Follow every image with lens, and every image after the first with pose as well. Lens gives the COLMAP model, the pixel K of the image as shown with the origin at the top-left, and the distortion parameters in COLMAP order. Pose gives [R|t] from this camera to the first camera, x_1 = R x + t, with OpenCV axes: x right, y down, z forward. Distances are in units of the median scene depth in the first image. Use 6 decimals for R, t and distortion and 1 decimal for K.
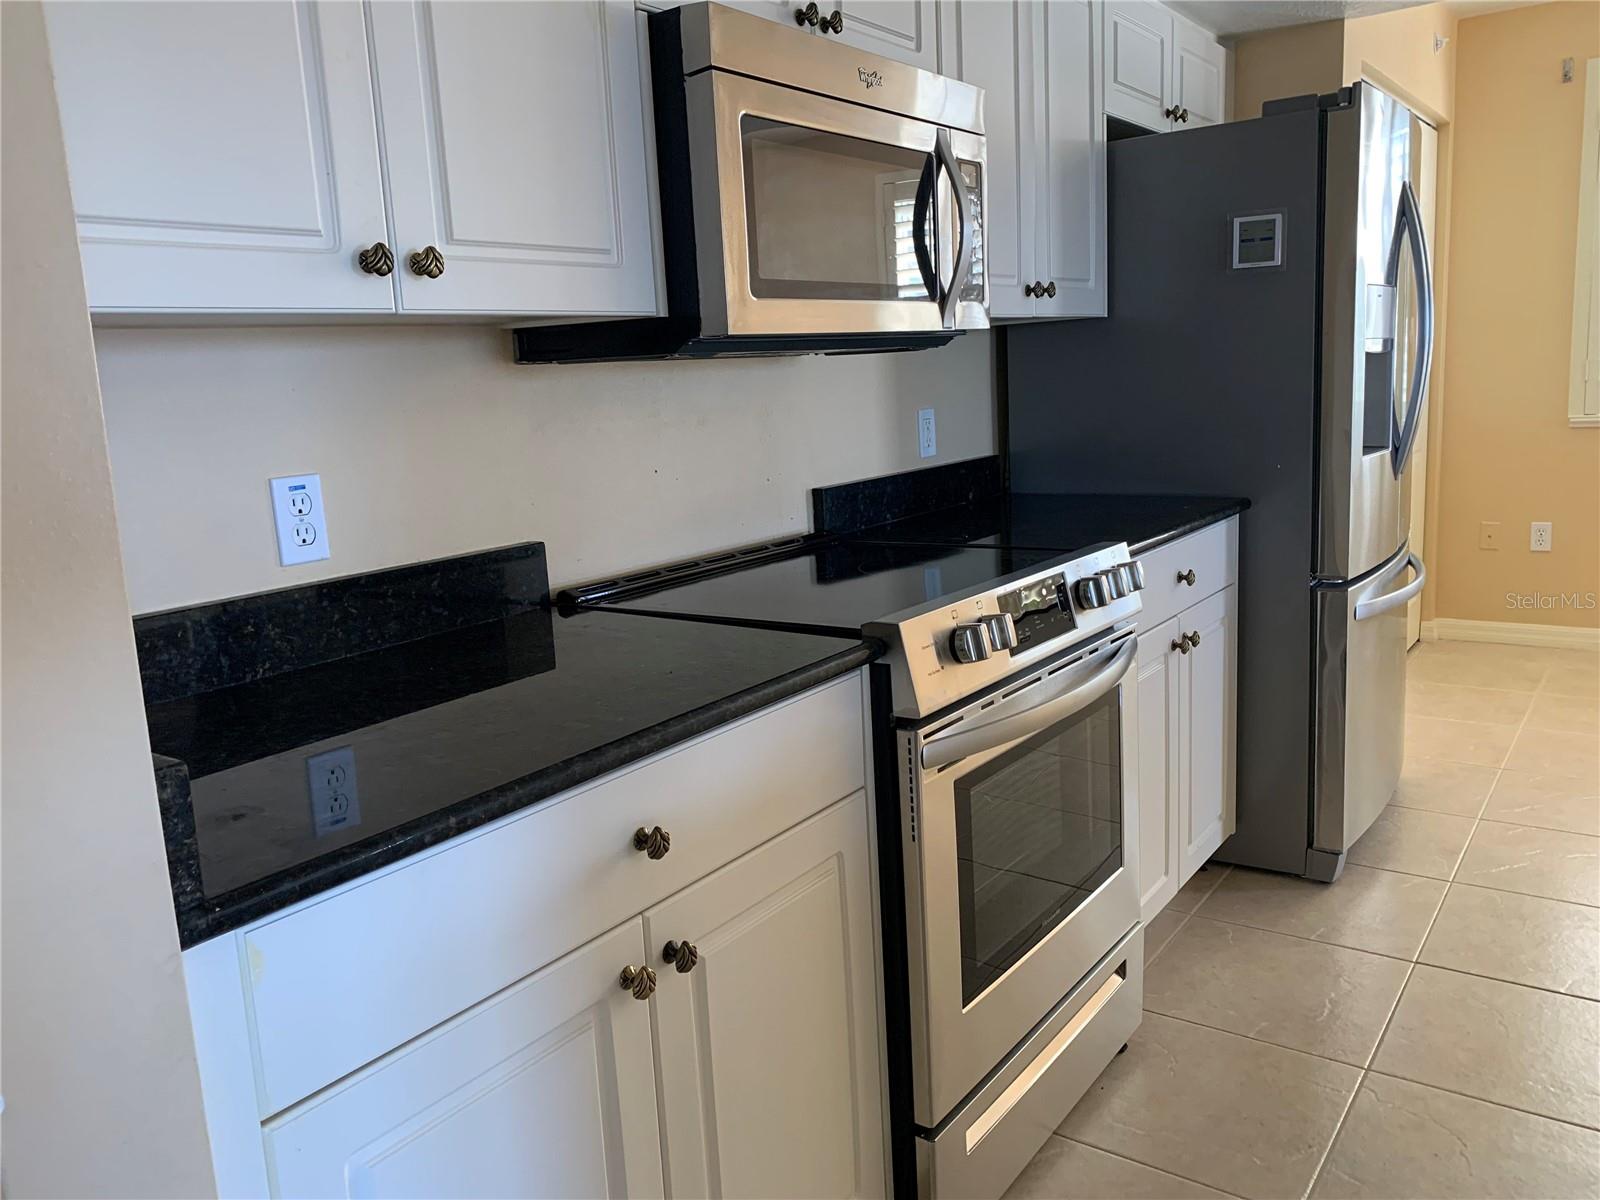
lens RADIAL K [[1229.1, 0, 799.4], [0, 1229.1, 599.2], [0, 0, 1]] dist [0.015367, -0.000947]
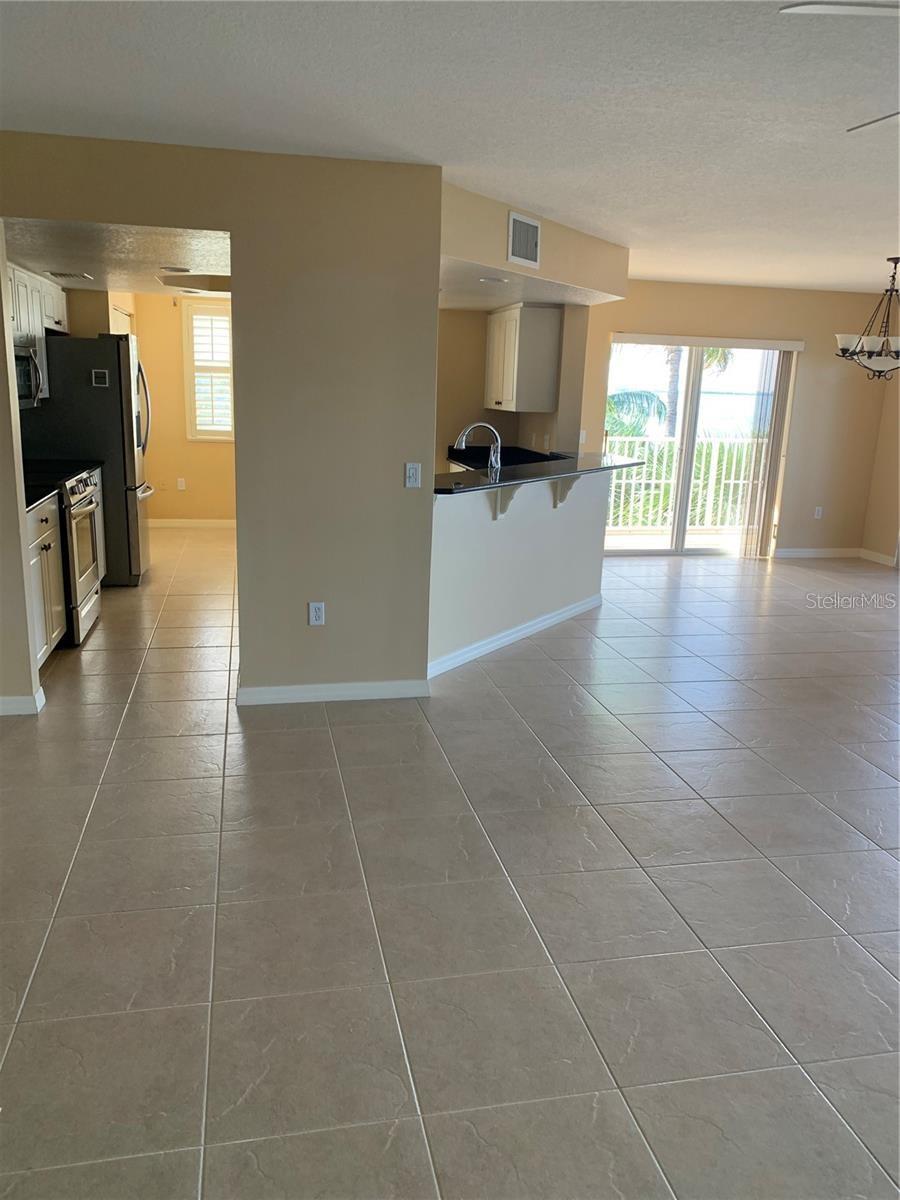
lens RADIAL K [[921.8, 0, 450.8], [0, 921.8, 600.8], [0, 0, 1]] dist [0.015367, -0.000947]
pose [[0.666505, -0.092495, 0.739741, -0.787369], [0.062082, 0.995713, 0.068565, 0.159209], [-0.742911, 0.000226, 0.669390, -1.175062]]
